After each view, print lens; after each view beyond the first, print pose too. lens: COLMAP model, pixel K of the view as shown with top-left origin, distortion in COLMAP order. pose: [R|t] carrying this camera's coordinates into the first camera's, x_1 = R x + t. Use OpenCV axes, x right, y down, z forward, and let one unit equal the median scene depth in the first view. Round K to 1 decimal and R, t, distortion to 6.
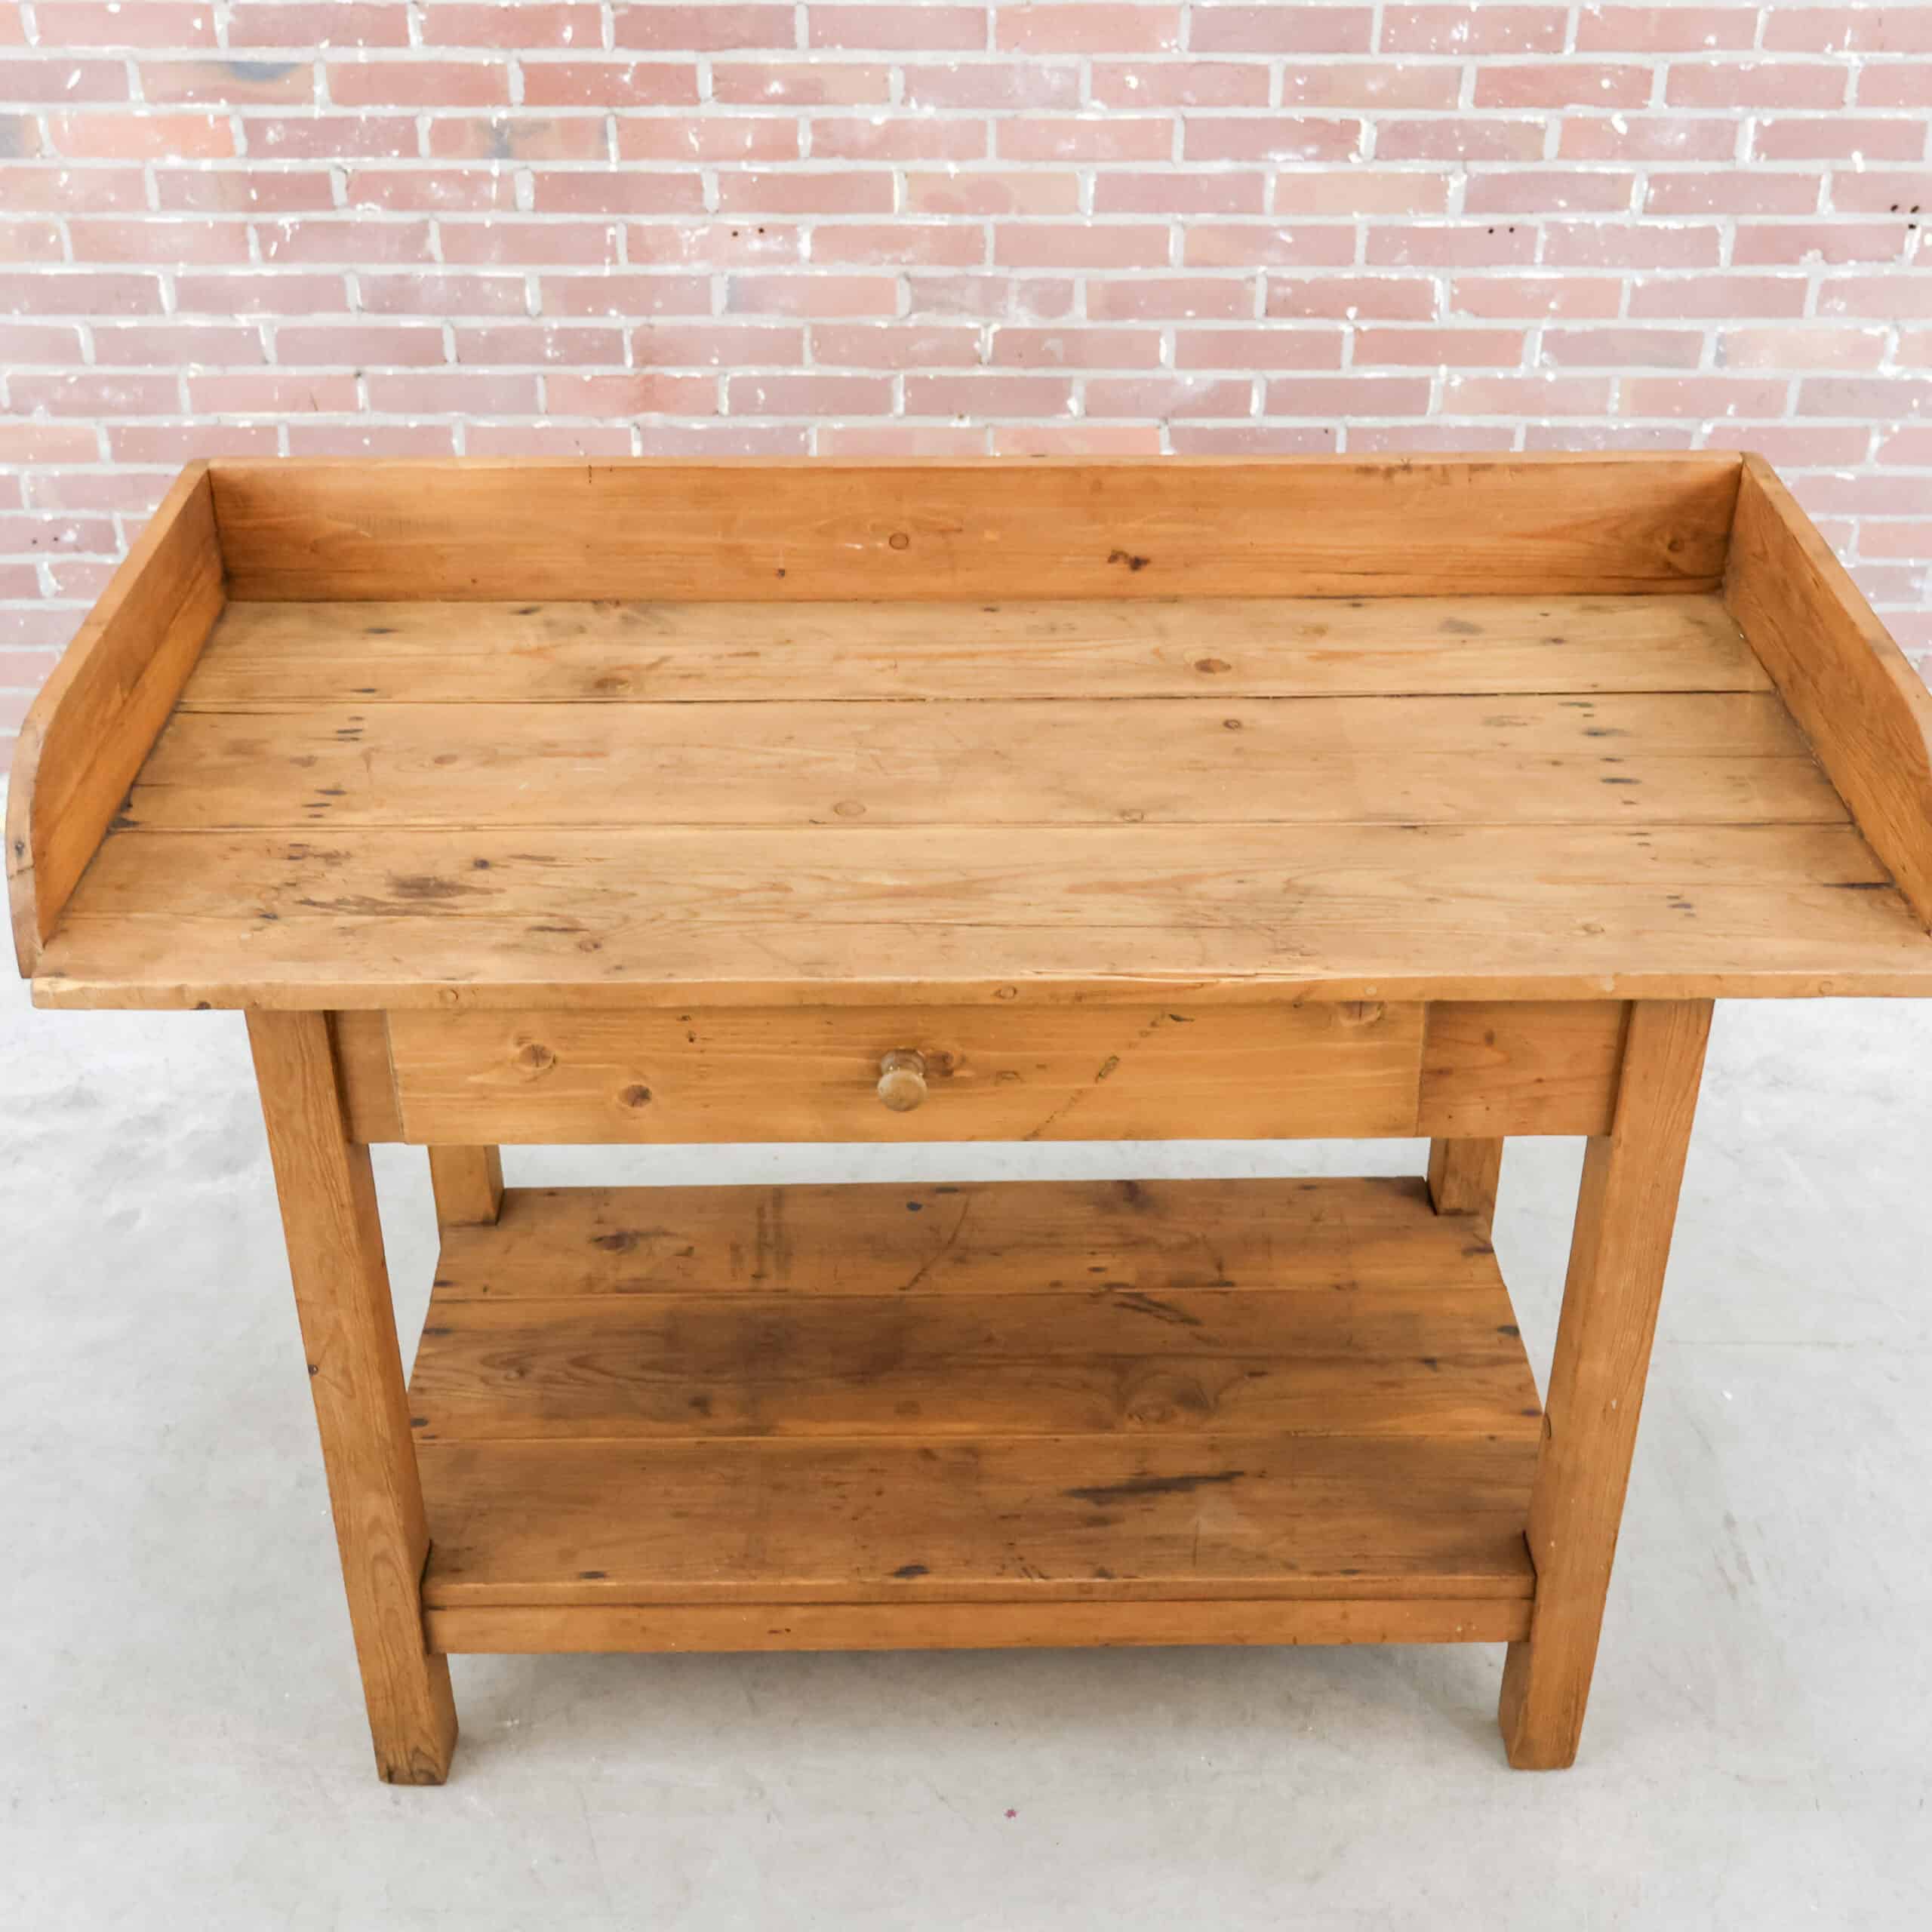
lens RADIAL K [[2522.7, 0, 956.9], [0, 2522.7, 892.1], [0, 0, 1]] dist [0.019006, -0.041761]
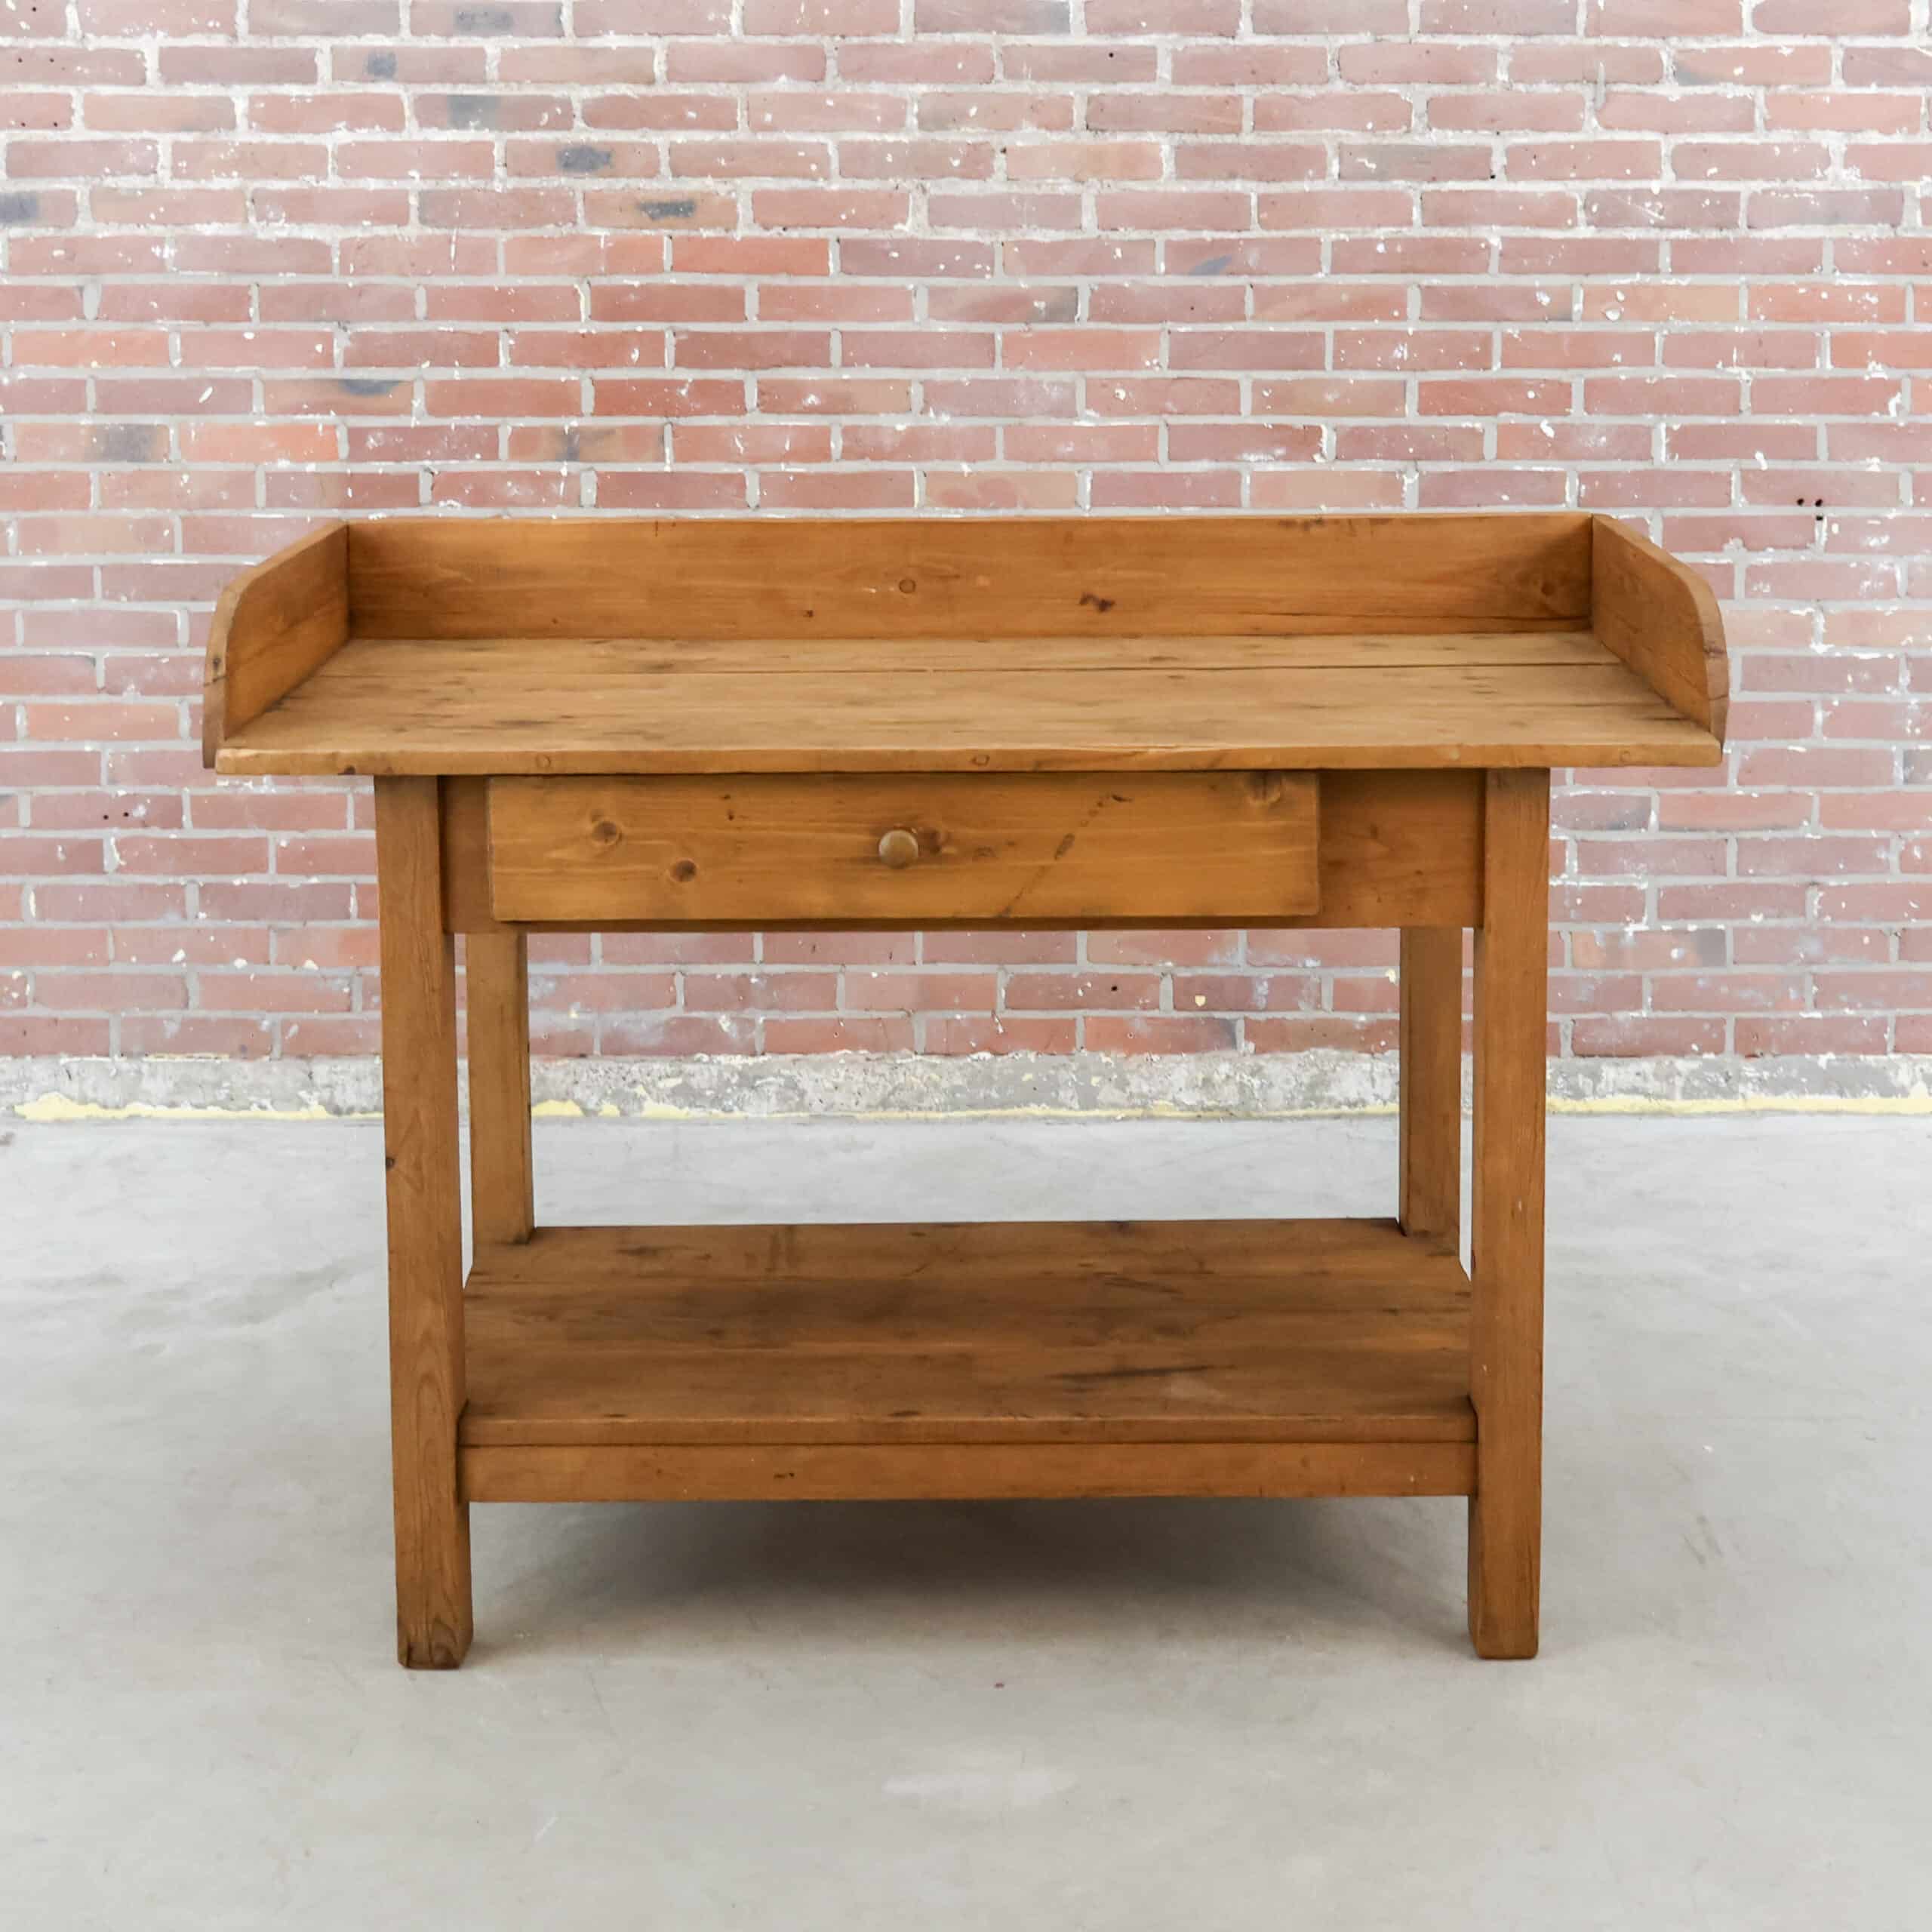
lens RADIAL K [[3236.9, 0, 1019.7], [0, 3236.9, 540.6], [0, 0, 1]] dist [0.009415, -0.045617]
pose [[0.999990, -0.004369, -0.001002, 0.033719], [0.003504, 0.901228, -0.433331, 0.529370], [0.002796, 0.433323, 0.901234, -0.423941]]
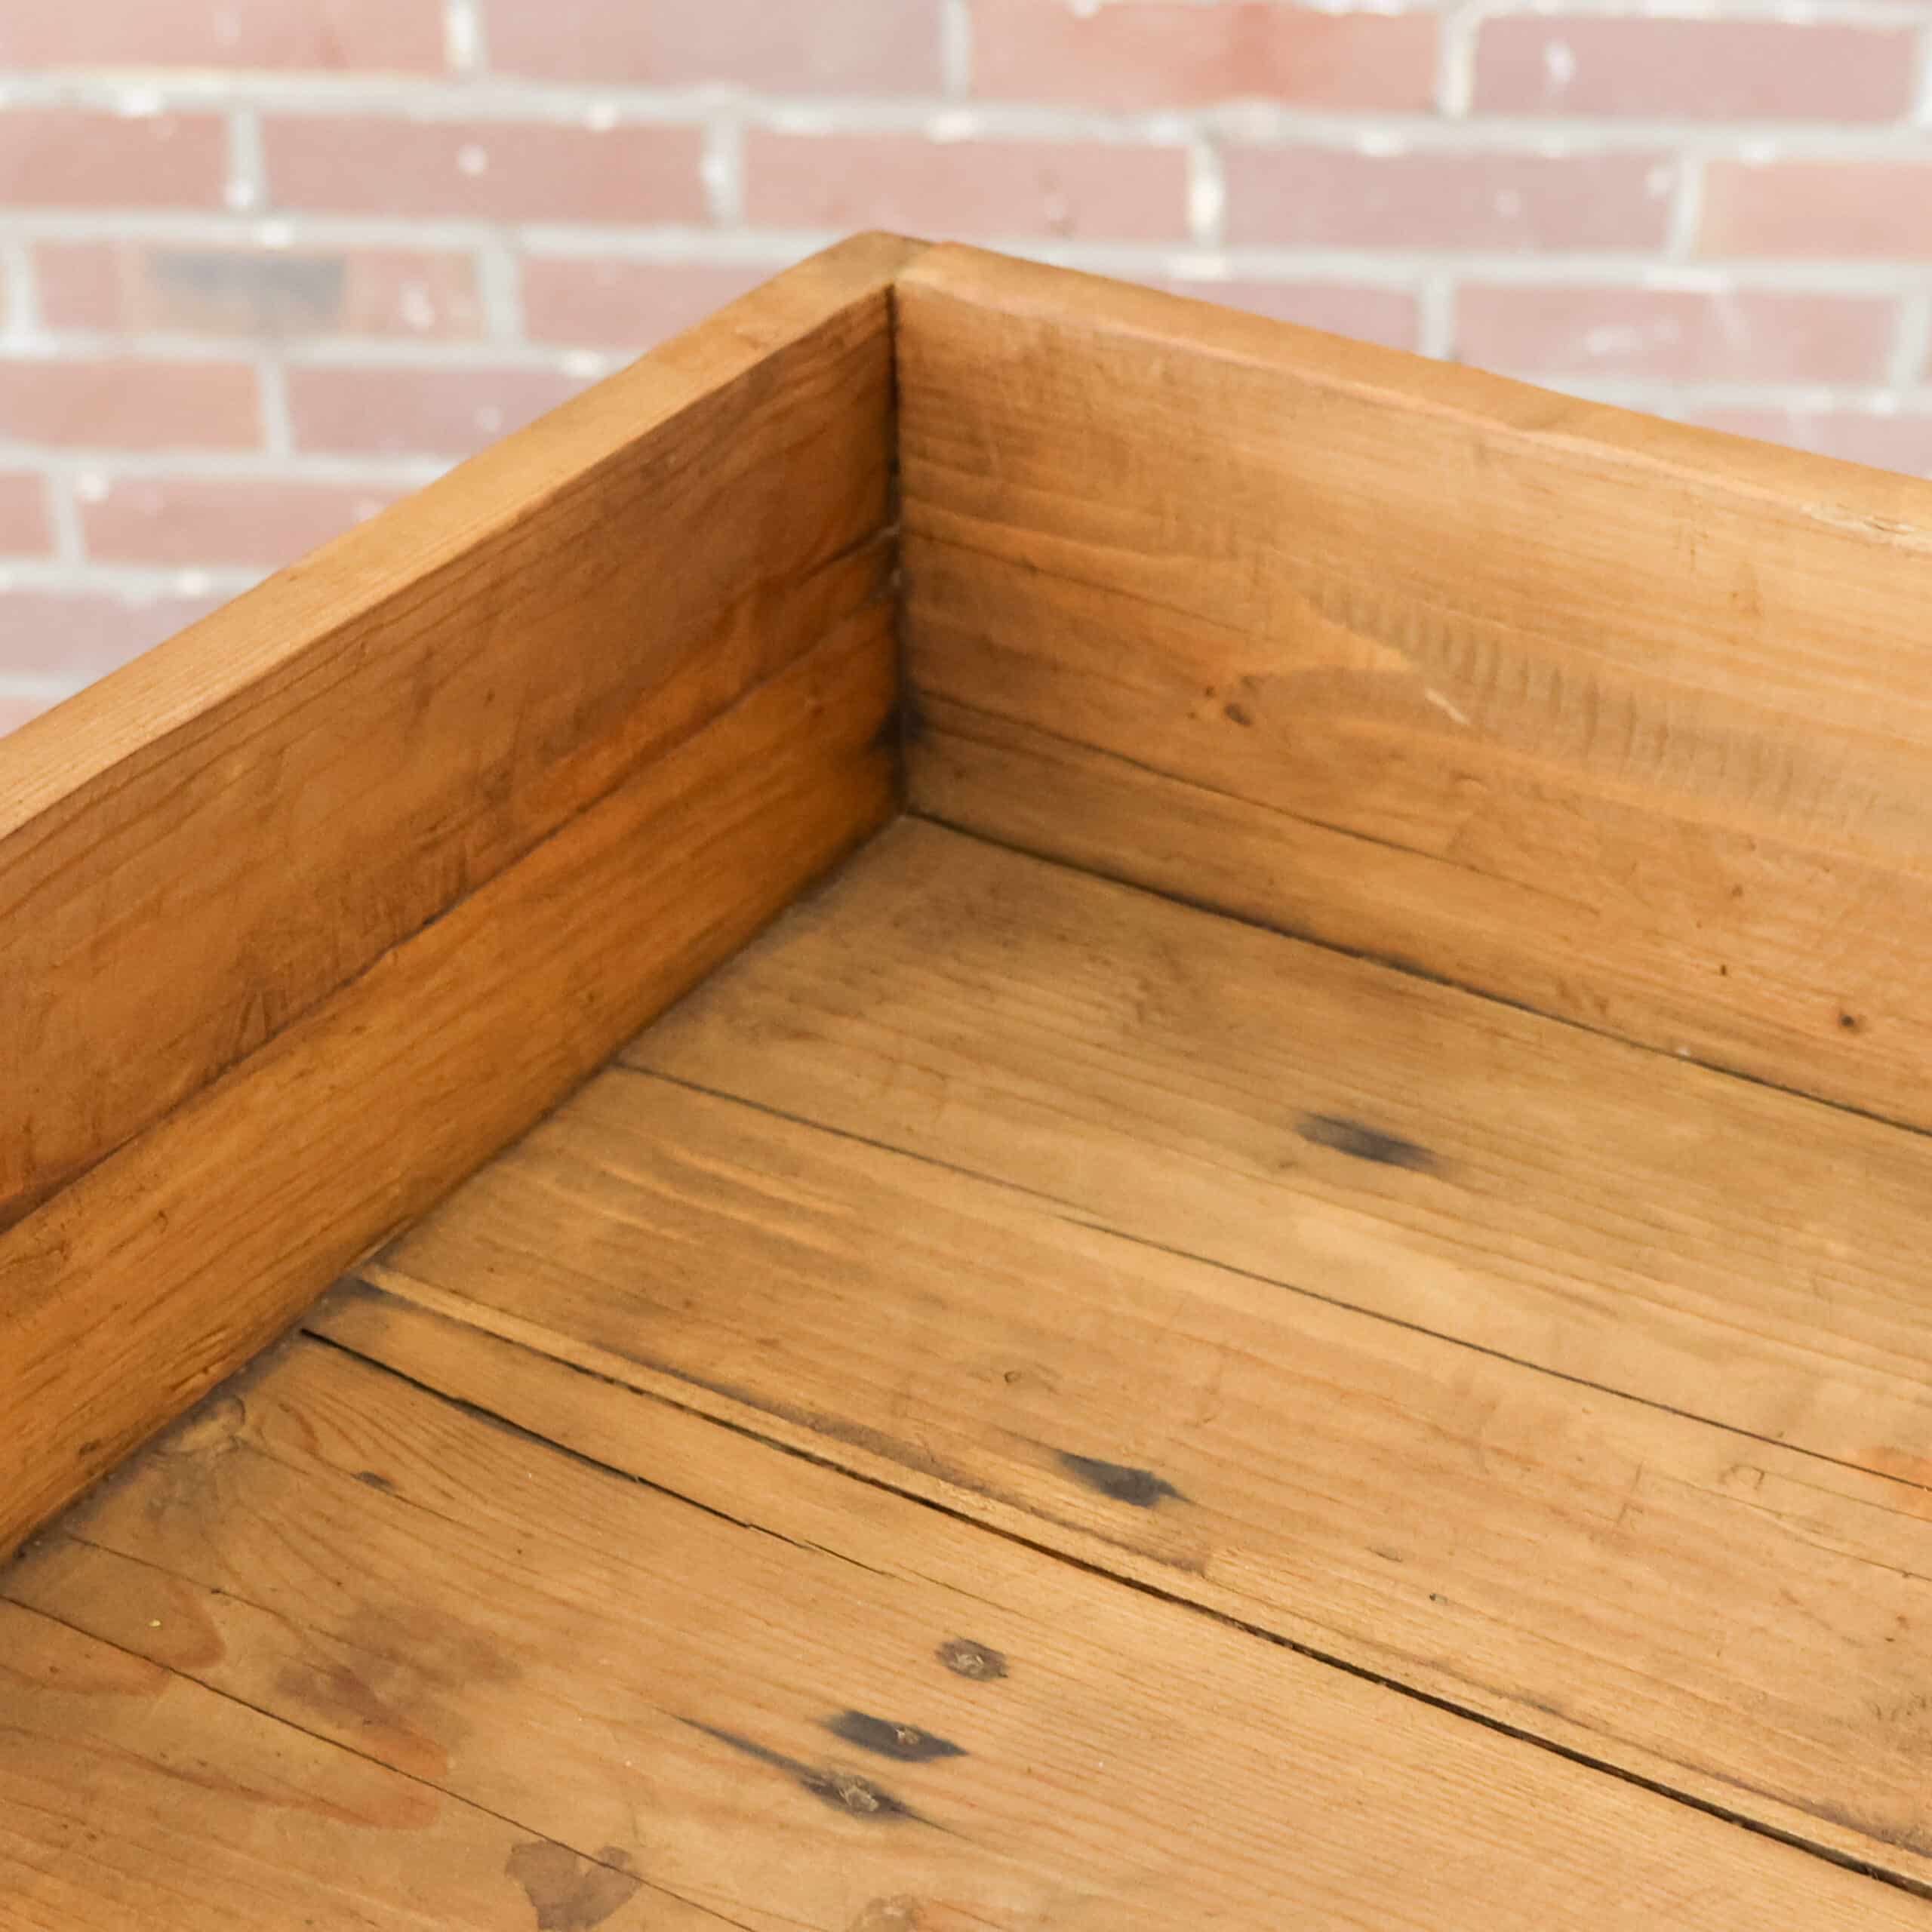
lens RADIAL K [[3658.0, 0, 1431.7], [0, 3658.0, 967.0], [0, 0, 1]] dist [-0.003183, 0.013506]
pose [[0.879218, 0.286075, -0.380969, -0.103726], [-0.267888, 0.958118, 0.101221, -0.155483], [0.393970, 0.013062, 0.919030, 0.709433]]
